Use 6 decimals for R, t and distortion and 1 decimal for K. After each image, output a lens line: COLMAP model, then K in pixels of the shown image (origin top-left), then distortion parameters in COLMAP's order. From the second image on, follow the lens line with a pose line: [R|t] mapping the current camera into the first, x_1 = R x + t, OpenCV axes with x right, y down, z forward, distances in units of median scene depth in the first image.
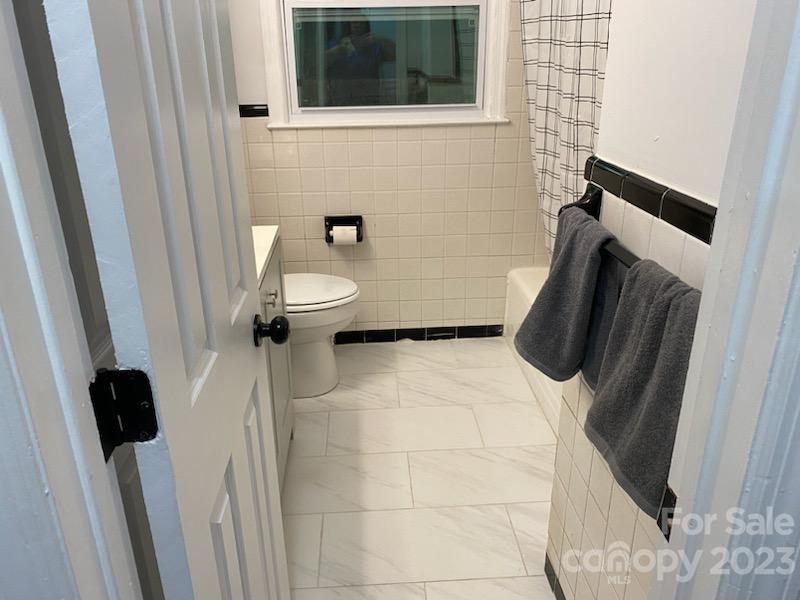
lens RADIAL K [[577.3, 0, 391.4], [0, 577.3, 299.4], [0, 0, 1]] dist [-0.000615, -0.047048]
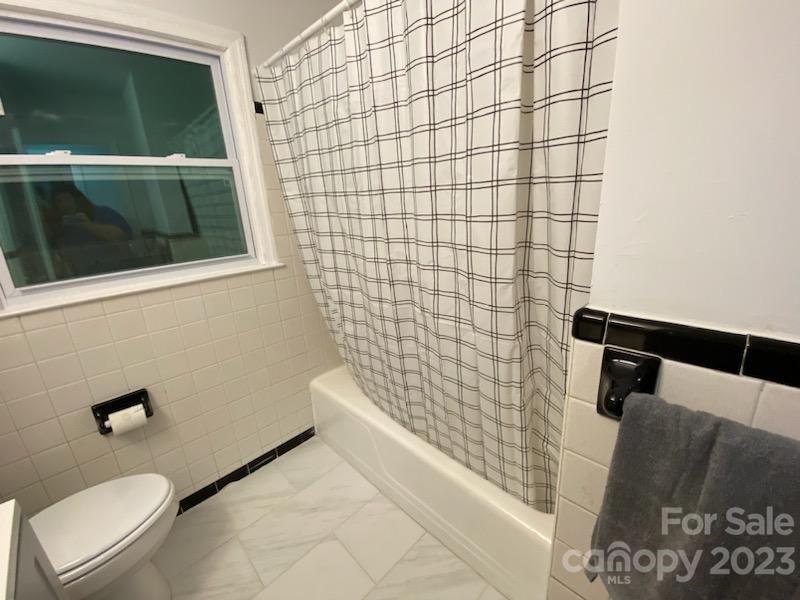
lens RADIAL K [[324.2, 0, 400.0], [0, 324.2, 300.0], [0, 0, 1]] dist [0.026450, -0.025987]
pose [[0.740879, -0.212332, 0.637191, -0.054321], [0.300930, 0.953099, -0.032297, -0.147444], [-0.600449, 0.215678, 0.770029, 0.365420]]
